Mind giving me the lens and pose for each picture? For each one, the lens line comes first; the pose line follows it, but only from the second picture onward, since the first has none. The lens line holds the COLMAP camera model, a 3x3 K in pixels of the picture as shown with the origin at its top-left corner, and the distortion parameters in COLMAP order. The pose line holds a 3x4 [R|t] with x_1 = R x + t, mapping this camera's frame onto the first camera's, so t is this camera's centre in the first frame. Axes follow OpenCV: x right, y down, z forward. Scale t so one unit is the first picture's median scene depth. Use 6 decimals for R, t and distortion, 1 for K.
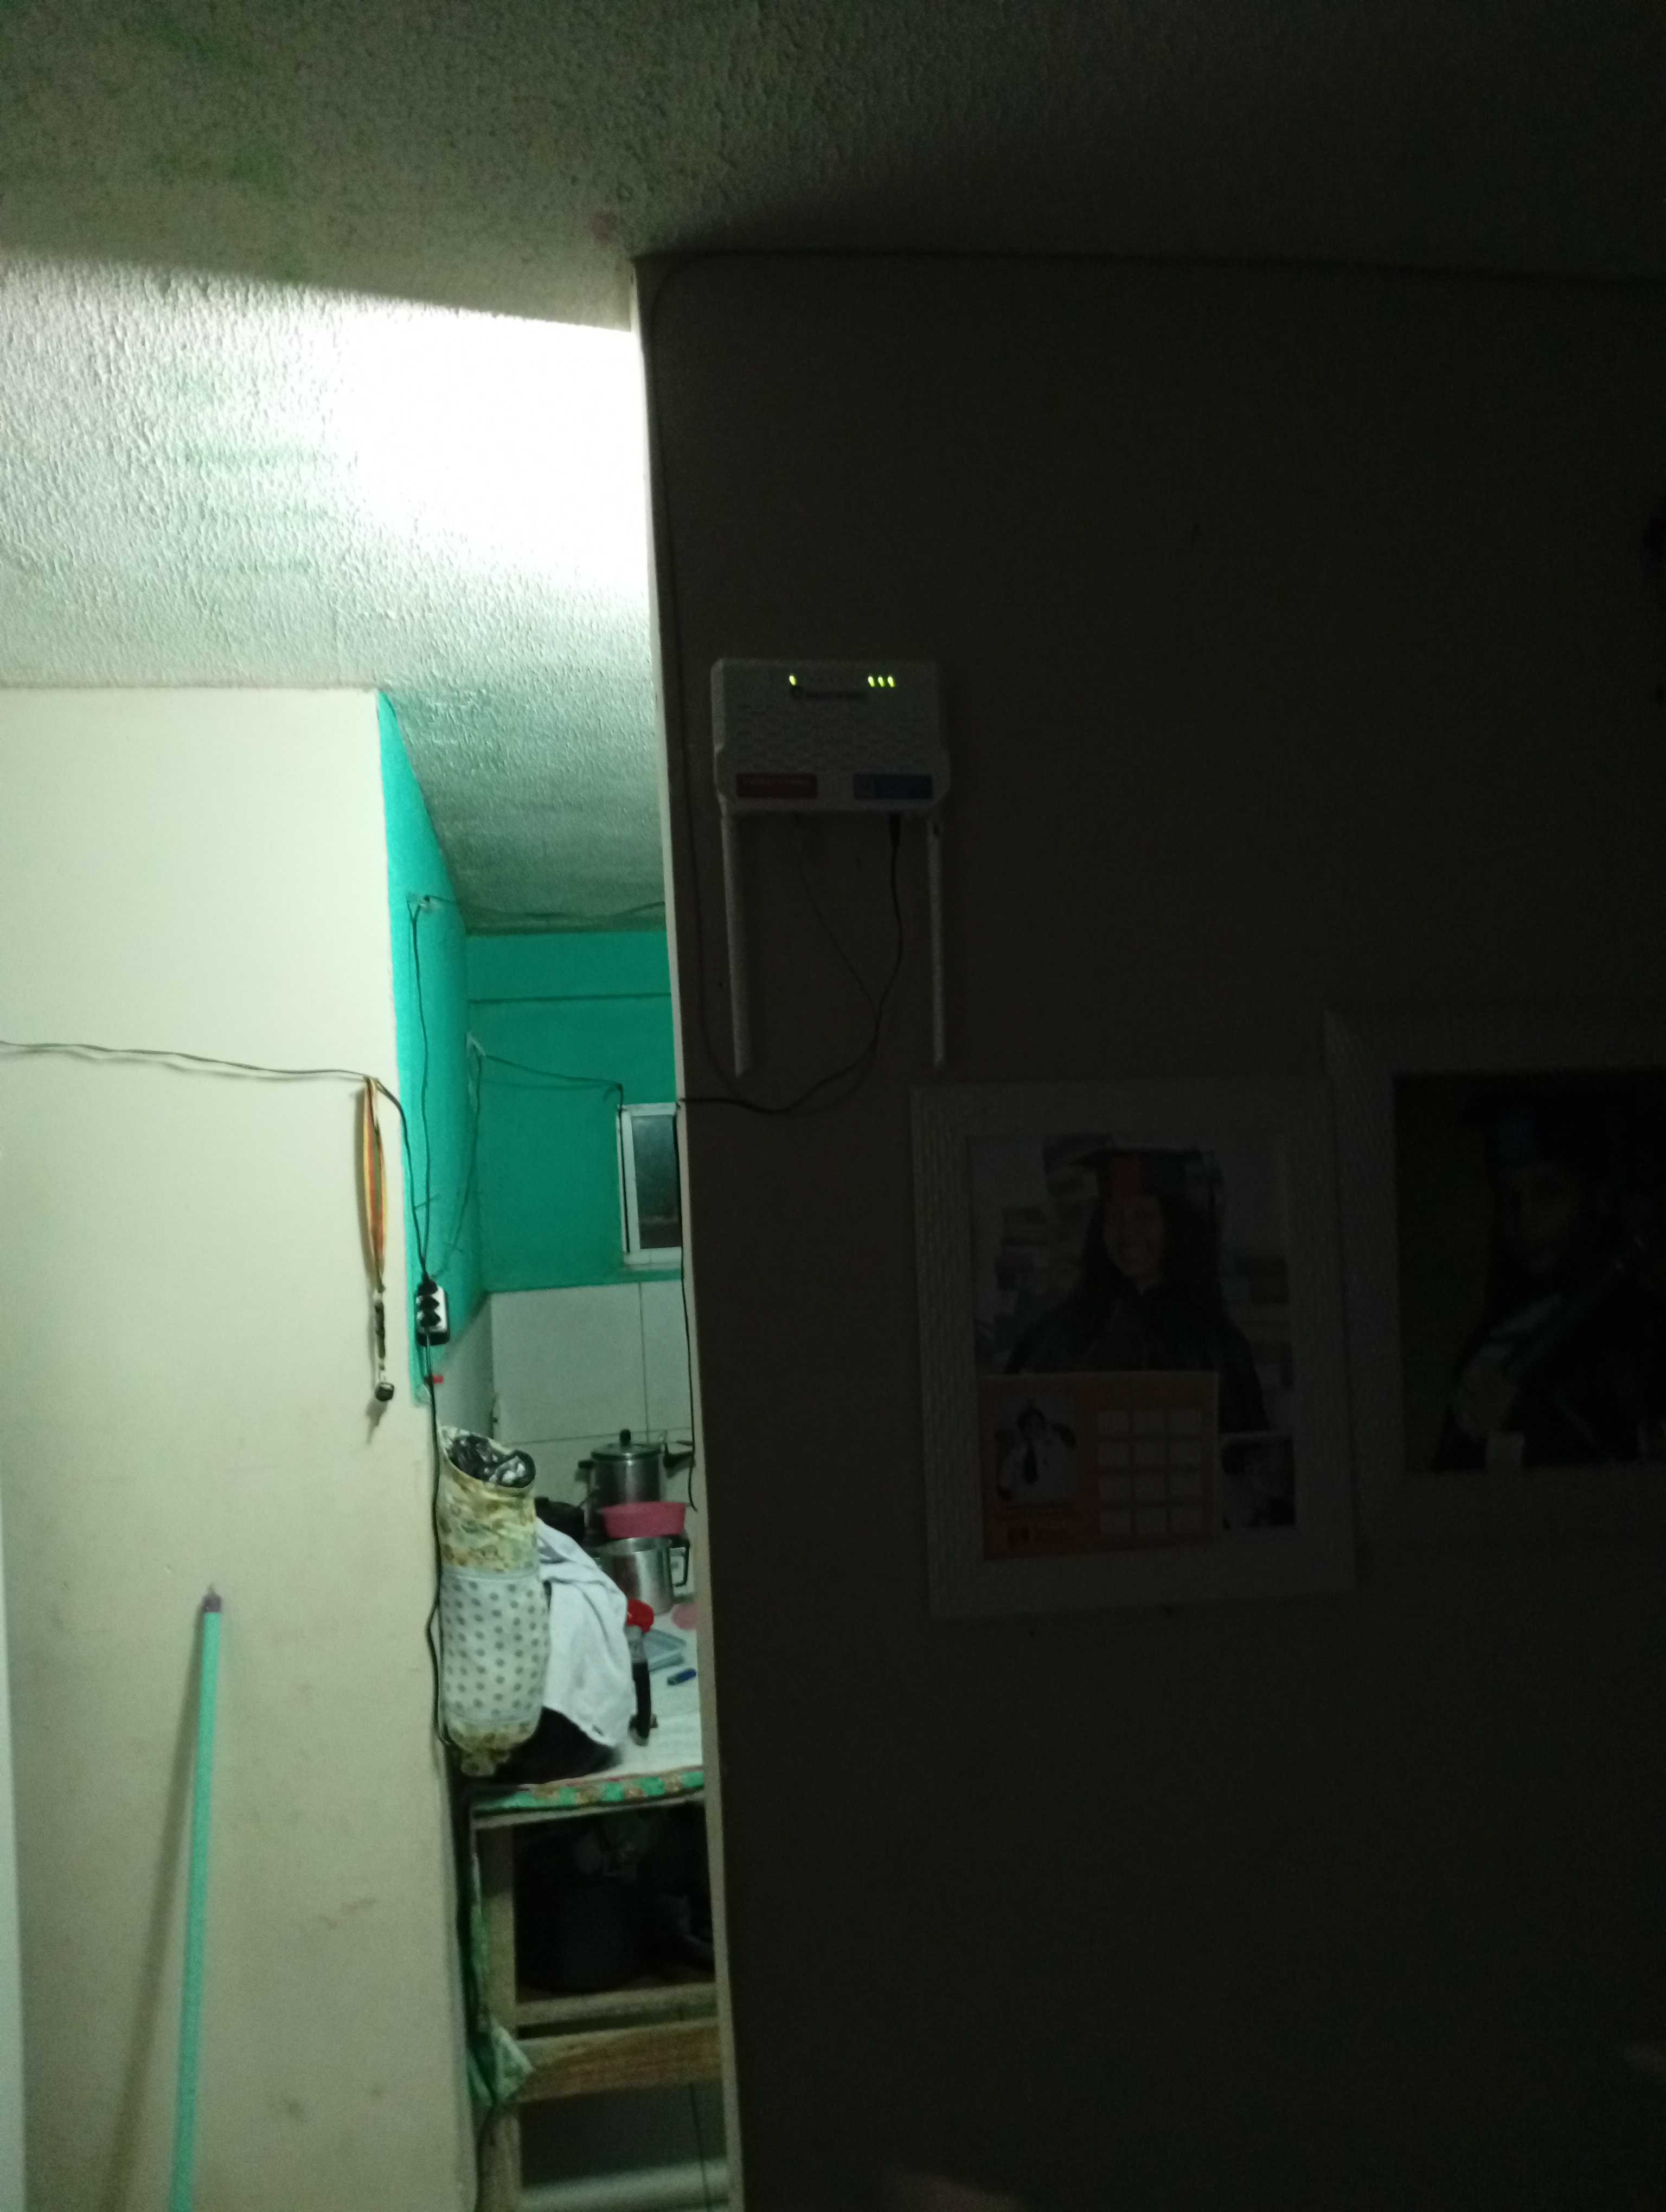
lens RADIAL K [[1710.4, 0, 833.0], [0, 1710.4, 1106.0], [0, 0, 1]] dist [0.123102, -0.236873]
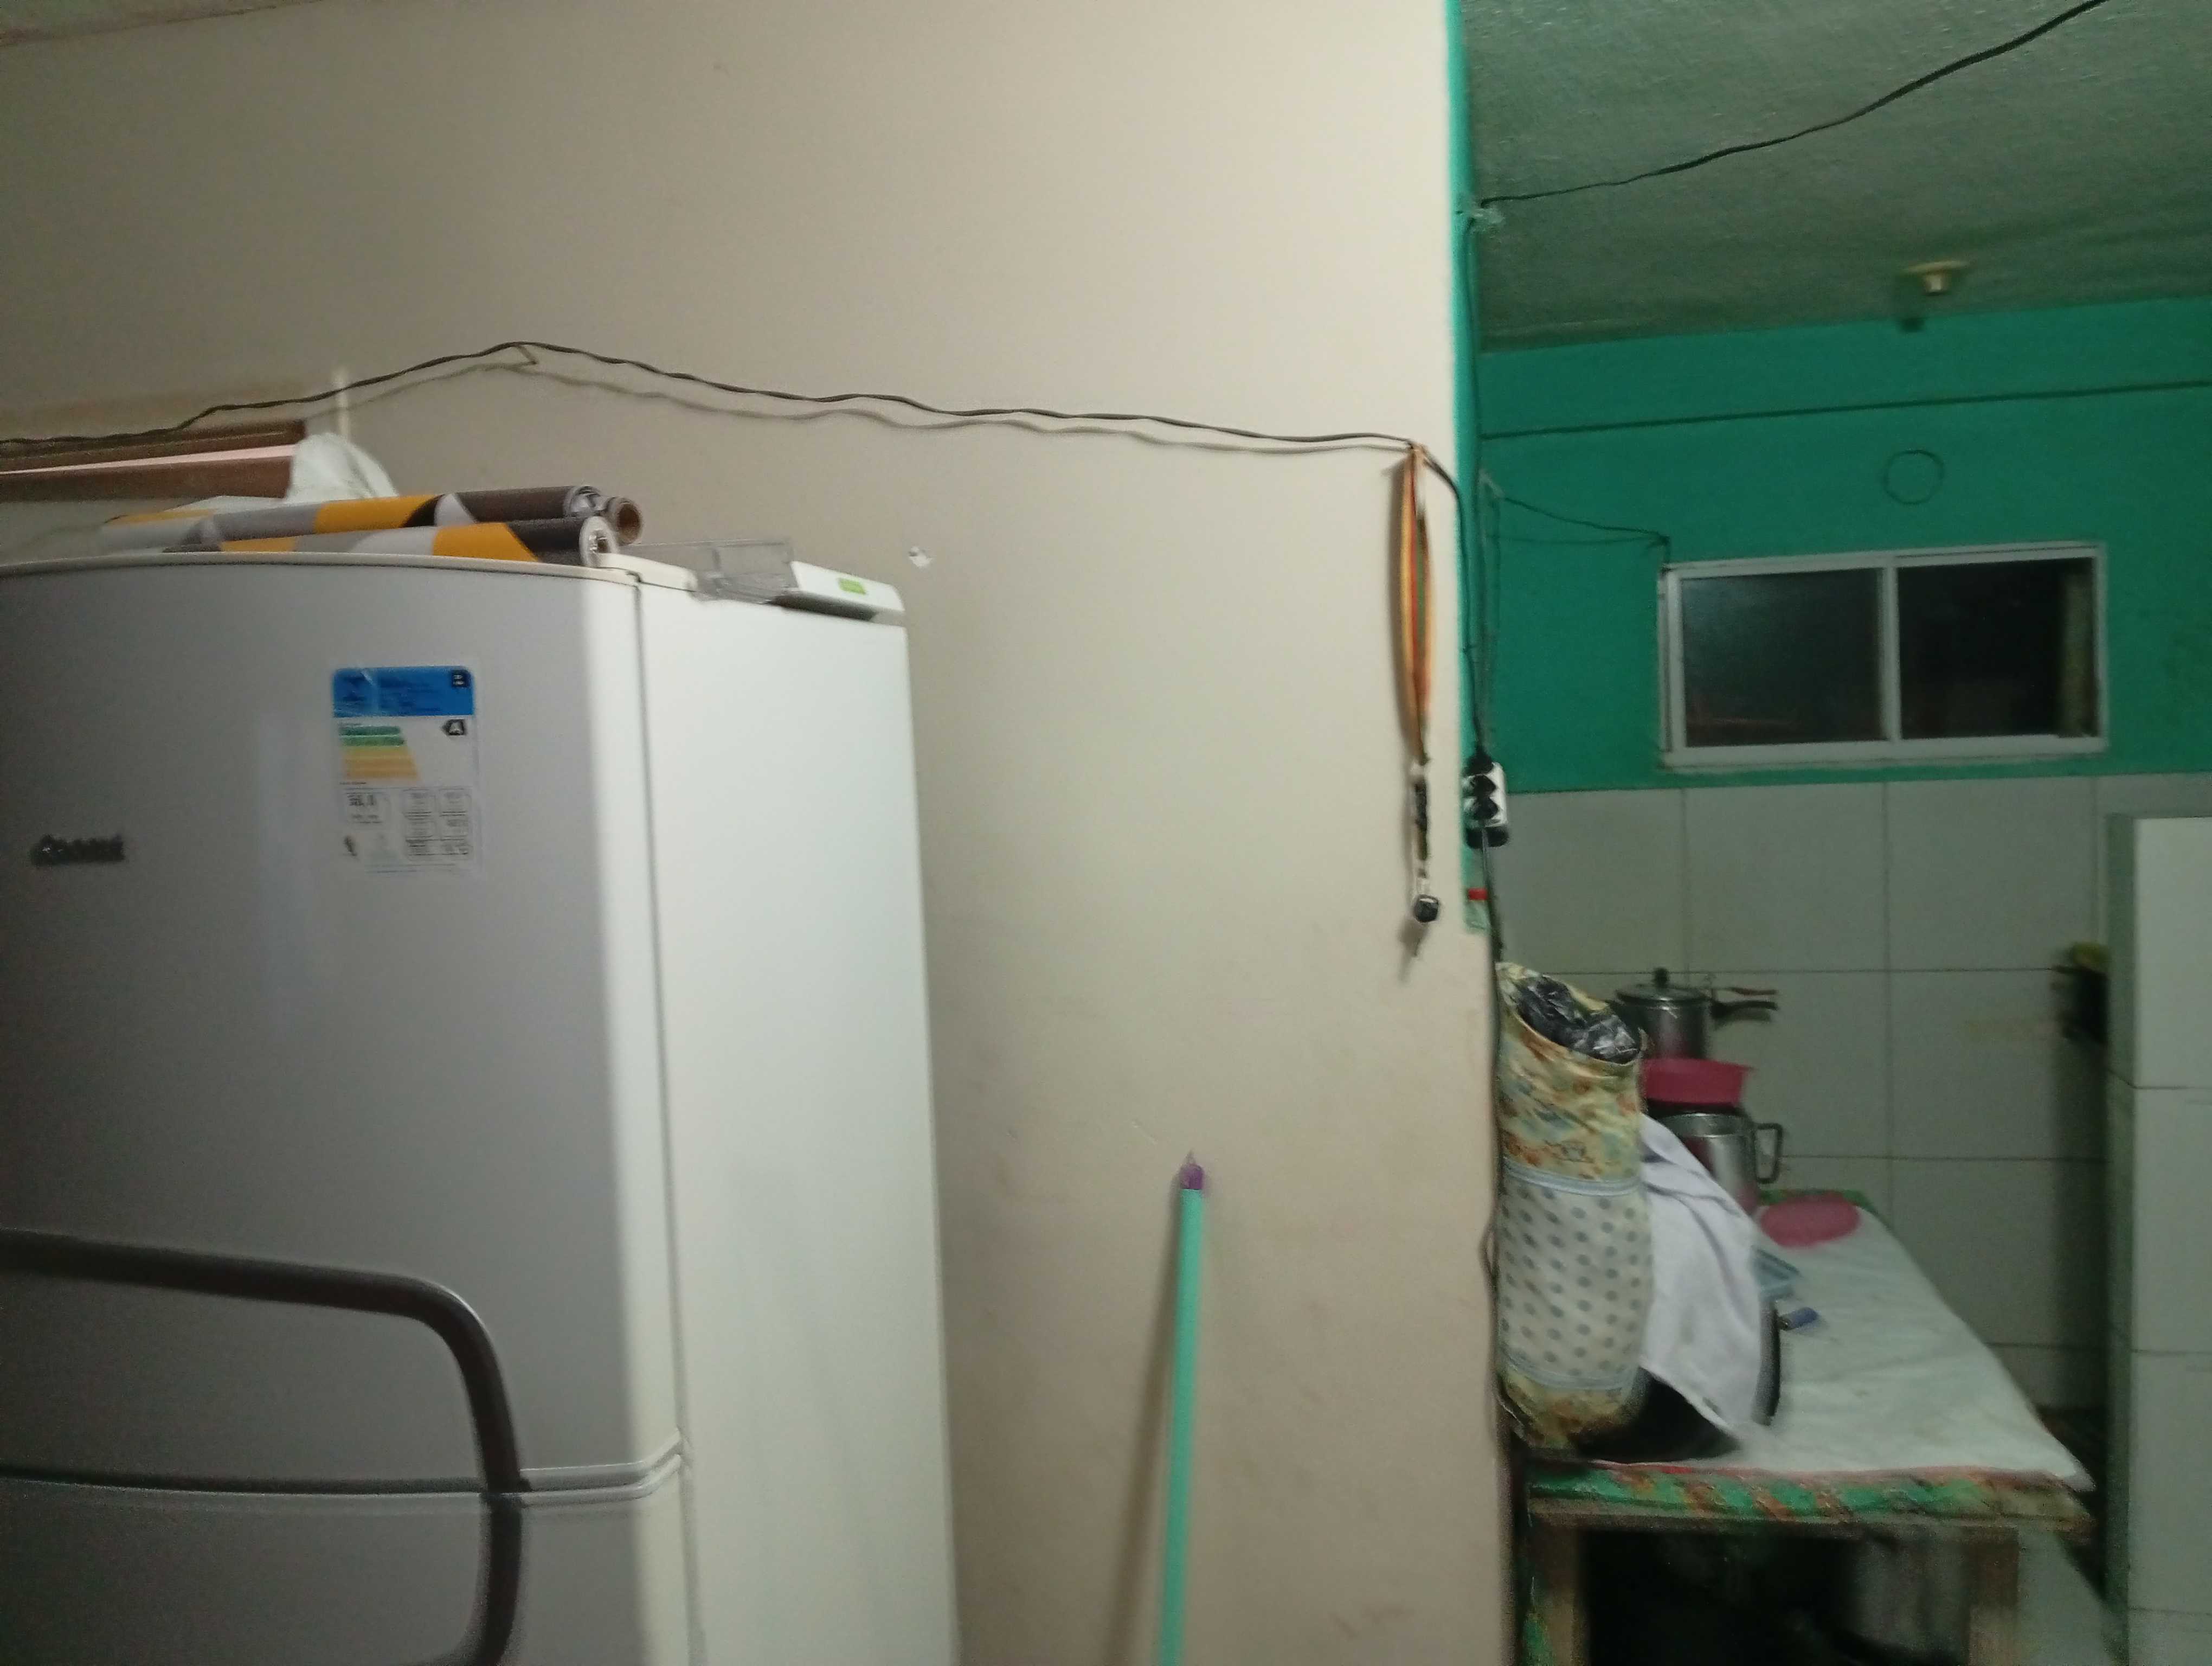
lens RADIAL K [[1742.3, 0, 1106.0], [0, 1742.3, 833.0], [0, 0, 1]] dist [-0.000310, -0.000168]
pose [[0.926527, 0.044745, -0.373559, -0.118168], [0.001275, 0.992523, 0.122048, 0.050127], [0.376227, -0.113557, 0.919542, 0.312819]]
